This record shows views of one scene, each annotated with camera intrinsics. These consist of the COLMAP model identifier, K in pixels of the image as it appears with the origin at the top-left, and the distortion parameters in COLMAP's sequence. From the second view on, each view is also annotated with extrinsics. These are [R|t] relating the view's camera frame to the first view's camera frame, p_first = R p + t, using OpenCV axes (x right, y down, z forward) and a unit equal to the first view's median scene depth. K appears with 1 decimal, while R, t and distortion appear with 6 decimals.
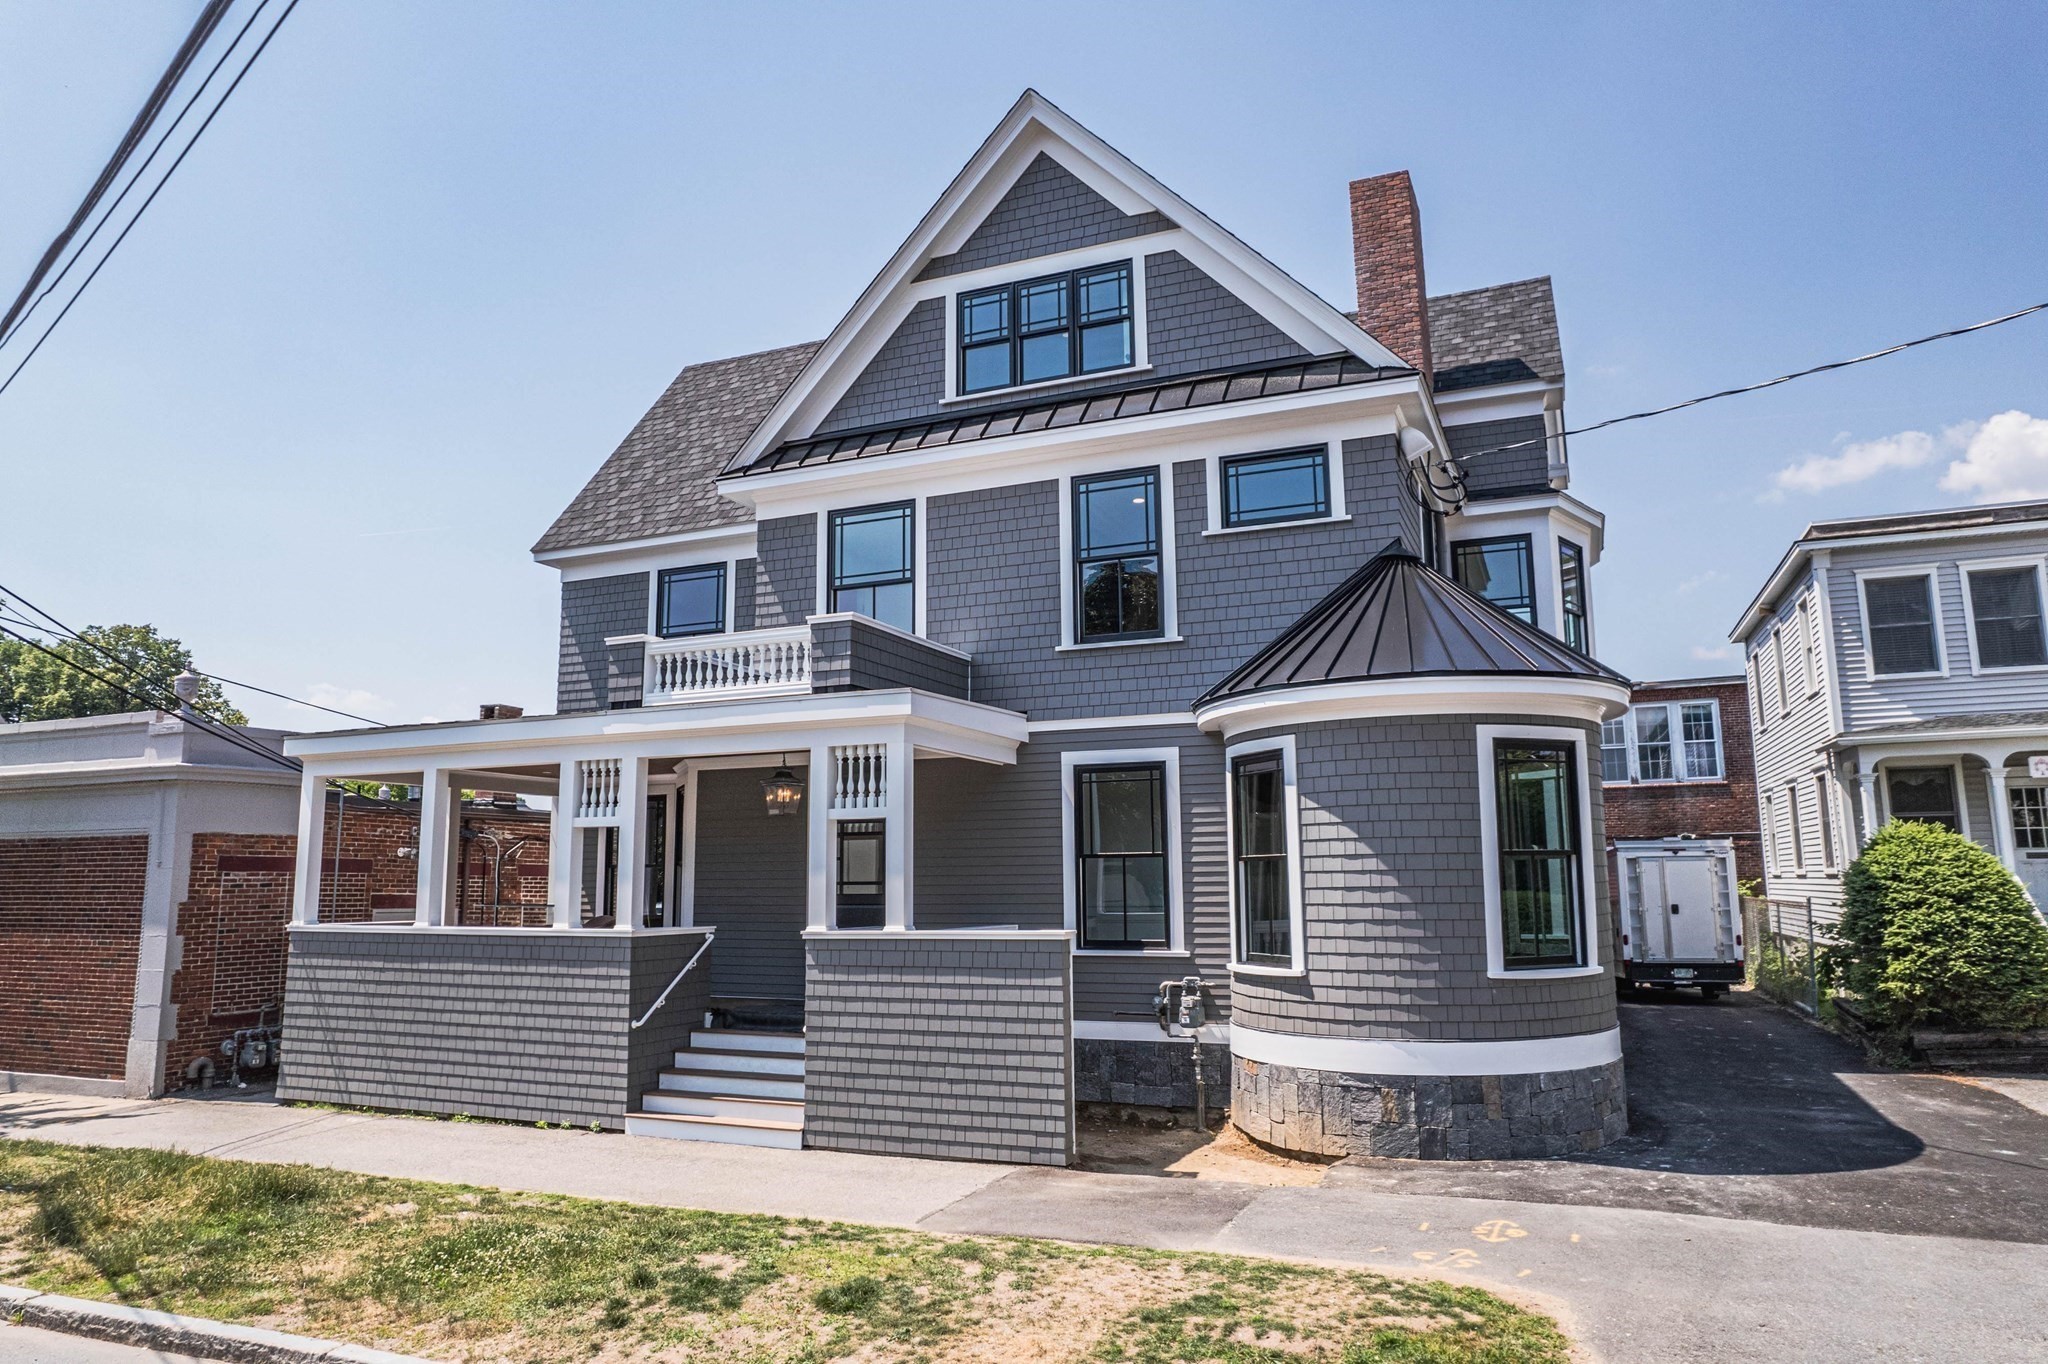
lens RADIAL K [[1283.7, 0, 1024.0], [0, 1283.7, 682.0], [0, 0, 1]] dist [-0.092308, 0.077719]
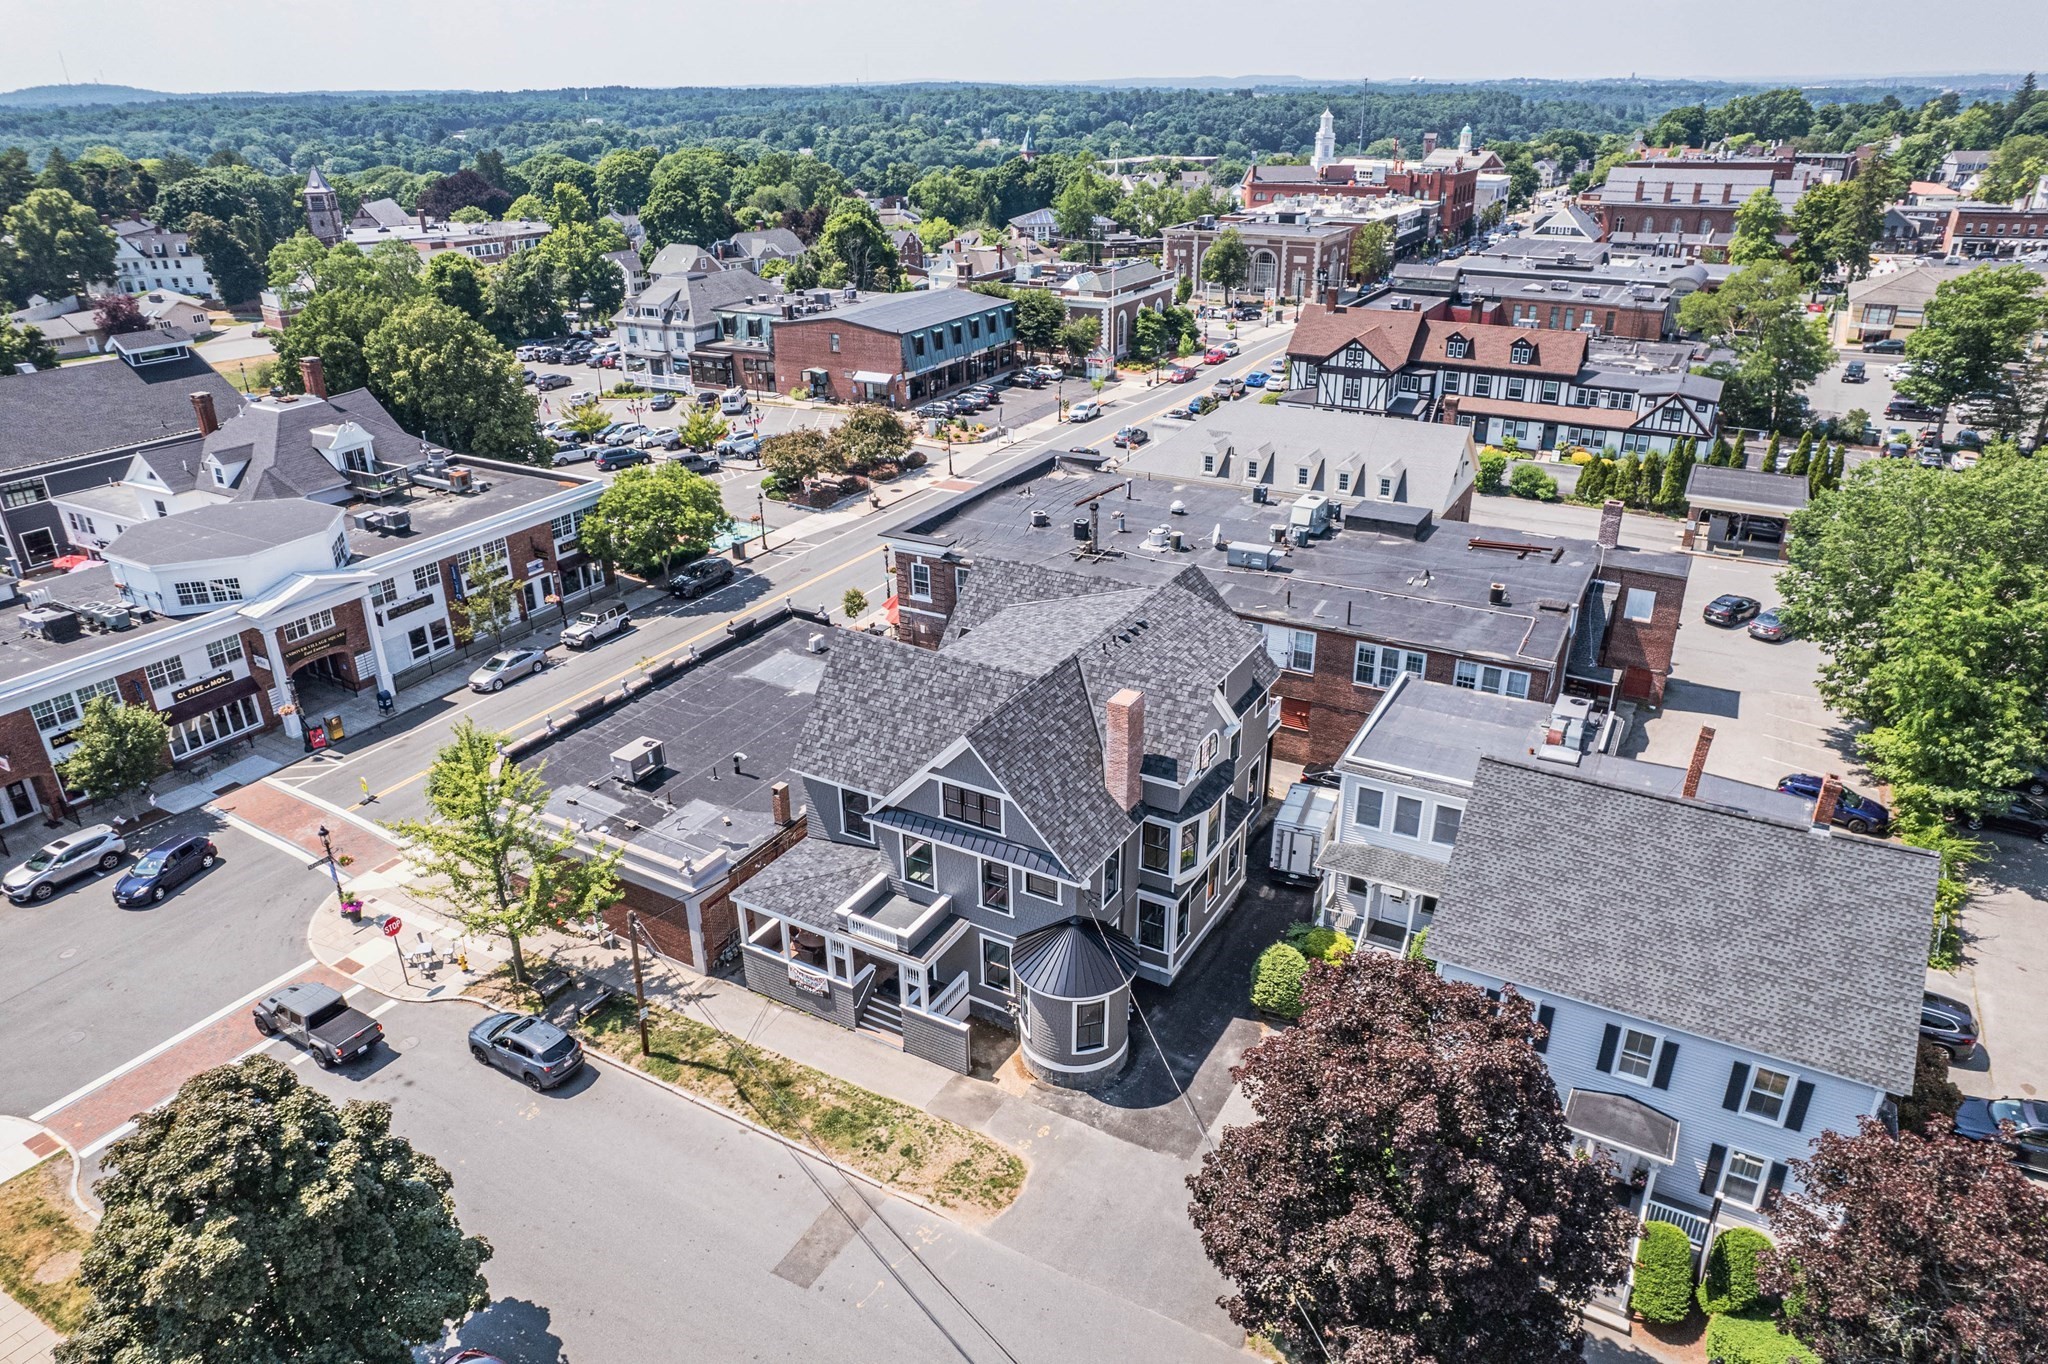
lens RADIAL K [[1283.7, 0, 1024.0], [0, 1283.7, 682.0], [0, 0, 1]] dist [-0.092308, 0.077719]
pose [[0.992751, 0.052534, -0.108096, 0.433674], [0.015580, 0.835571, 0.549162, -2.139315], [0.119172, -0.546865, 0.828696, -1.223950]]
